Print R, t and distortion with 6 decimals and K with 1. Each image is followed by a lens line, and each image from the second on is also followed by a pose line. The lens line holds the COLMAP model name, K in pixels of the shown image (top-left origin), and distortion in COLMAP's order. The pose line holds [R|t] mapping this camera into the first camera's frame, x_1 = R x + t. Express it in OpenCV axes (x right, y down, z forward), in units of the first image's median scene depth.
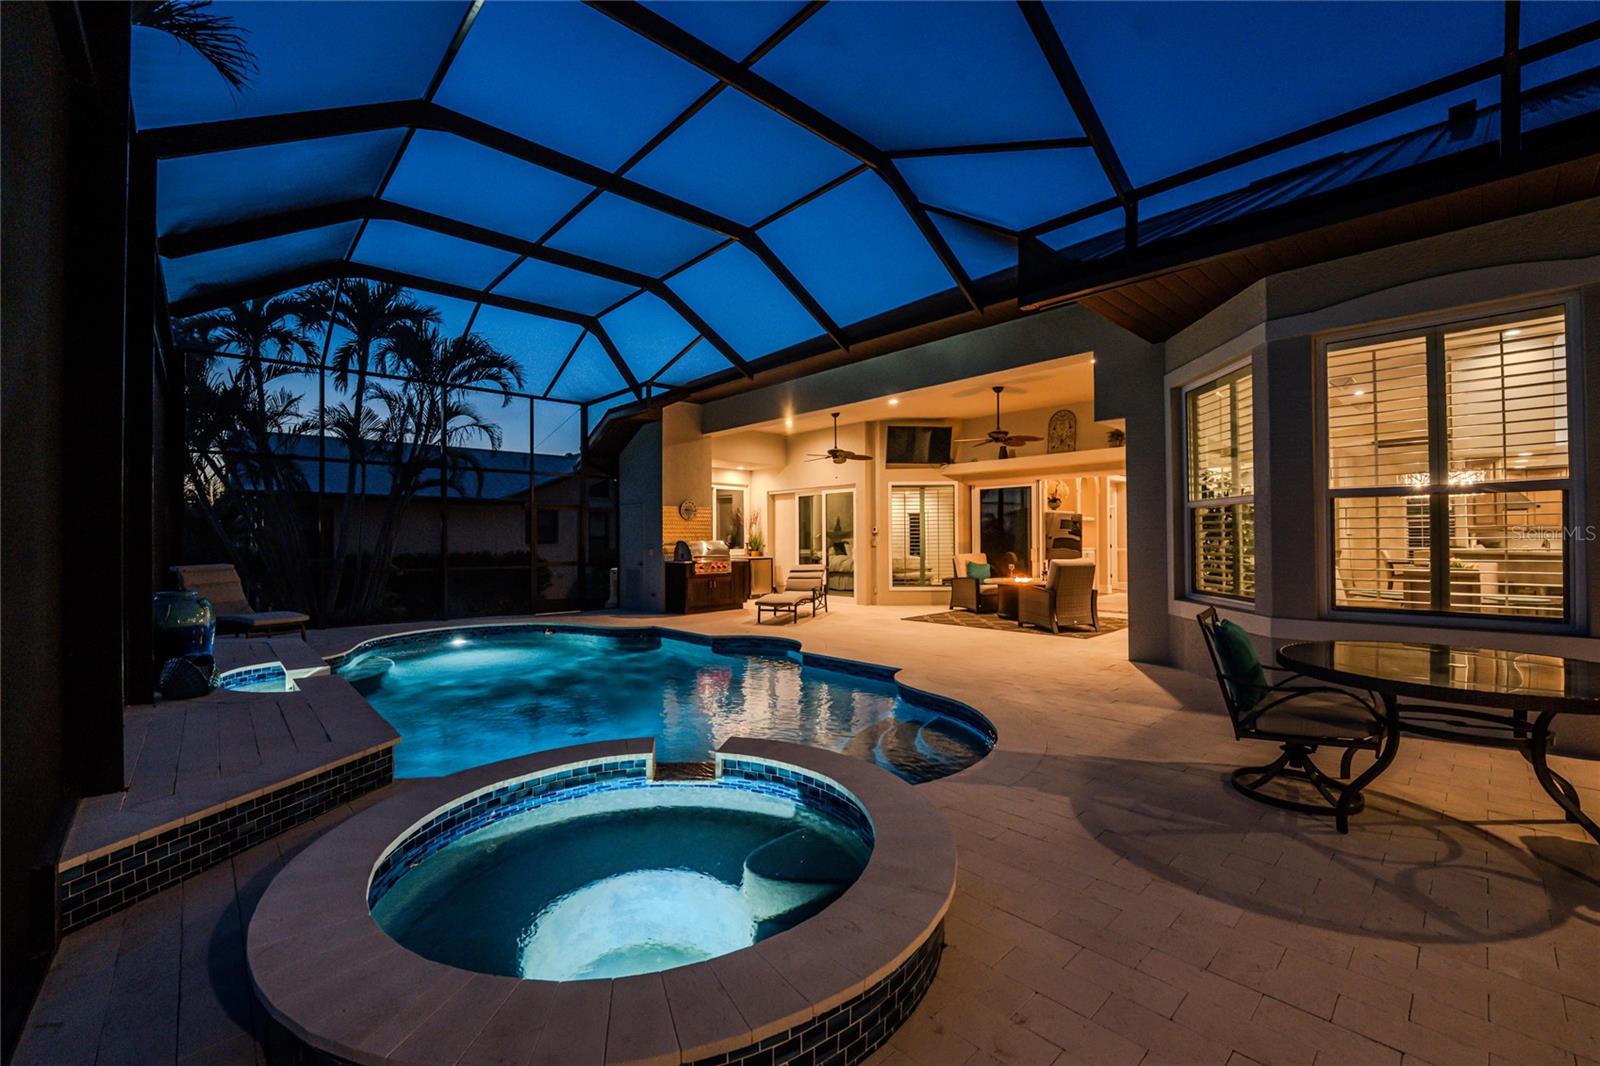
lens RADIAL K [[648.7, 0, 805.1], [0, 648.7, 536.4], [0, 0, 1]] dist [-0.019849, 0.000129]
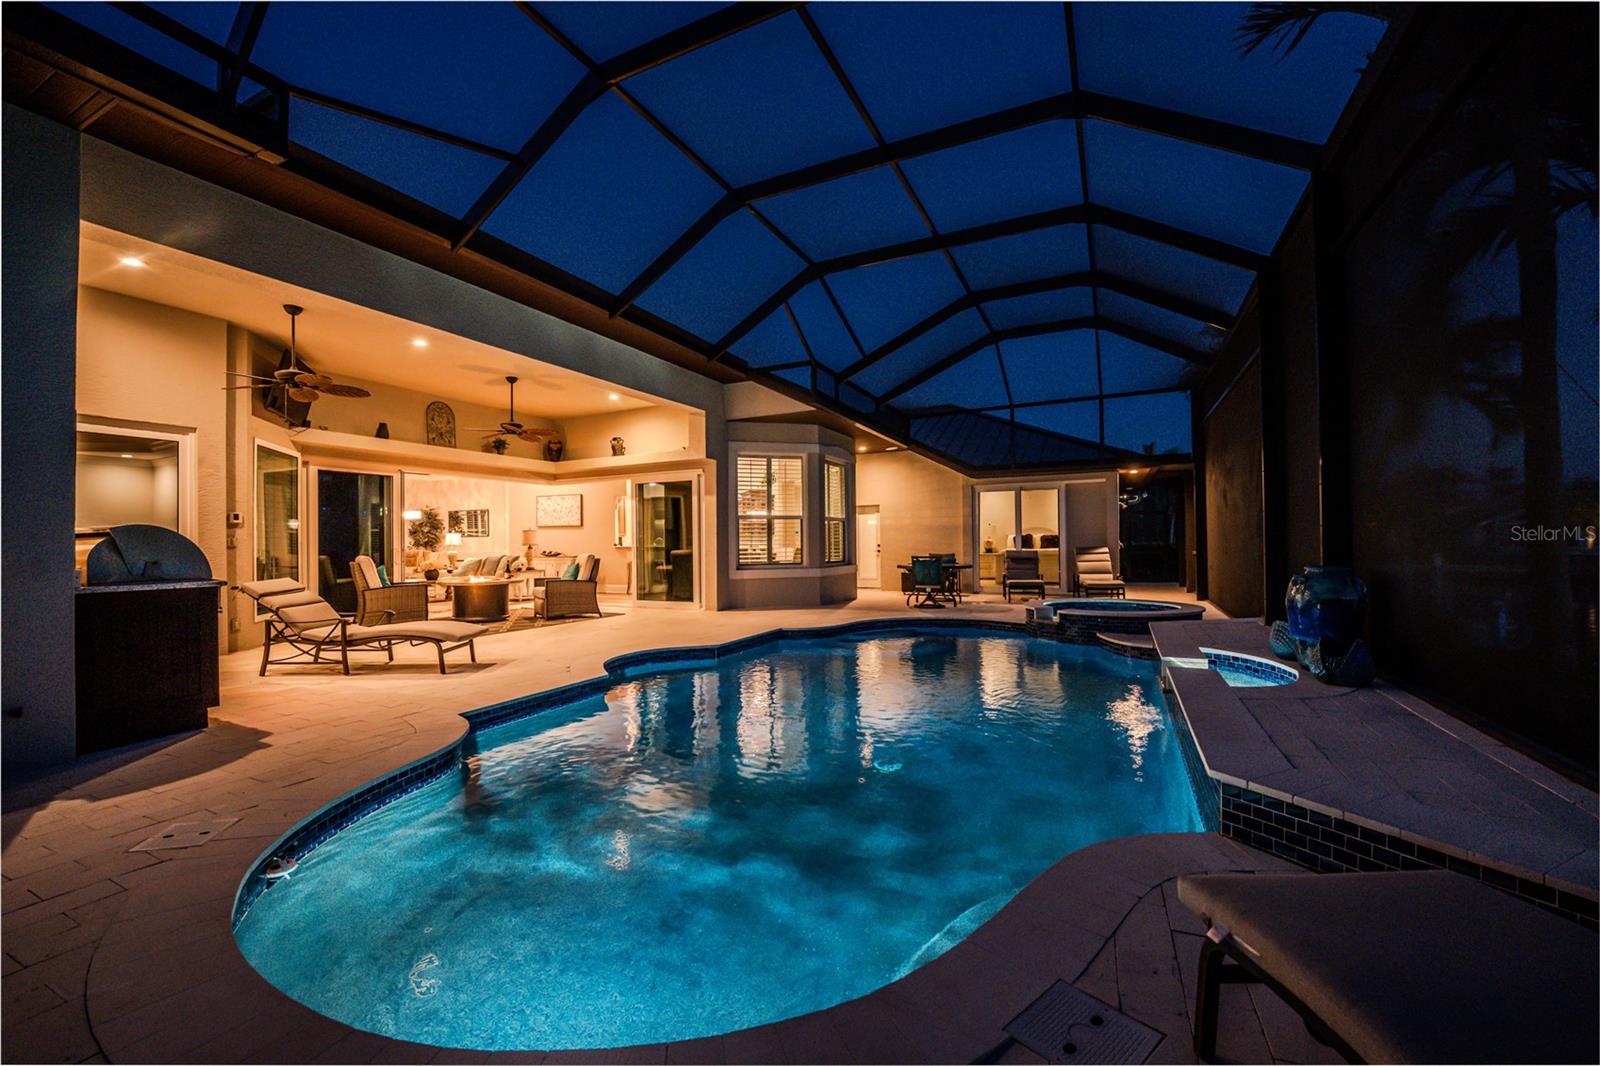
lens RADIAL K [[648.7, 0, 804.9], [0, 648.7, 534.4], [0, 0, 1]] dist [-0.019849, 0.000129]
pose [[-0.379982, 0.019103, 0.924797, -0.654387], [0.014086, 0.999790, -0.014864, 0.022200], [-0.924887, 0.007379, -0.380172, 0.807274]]
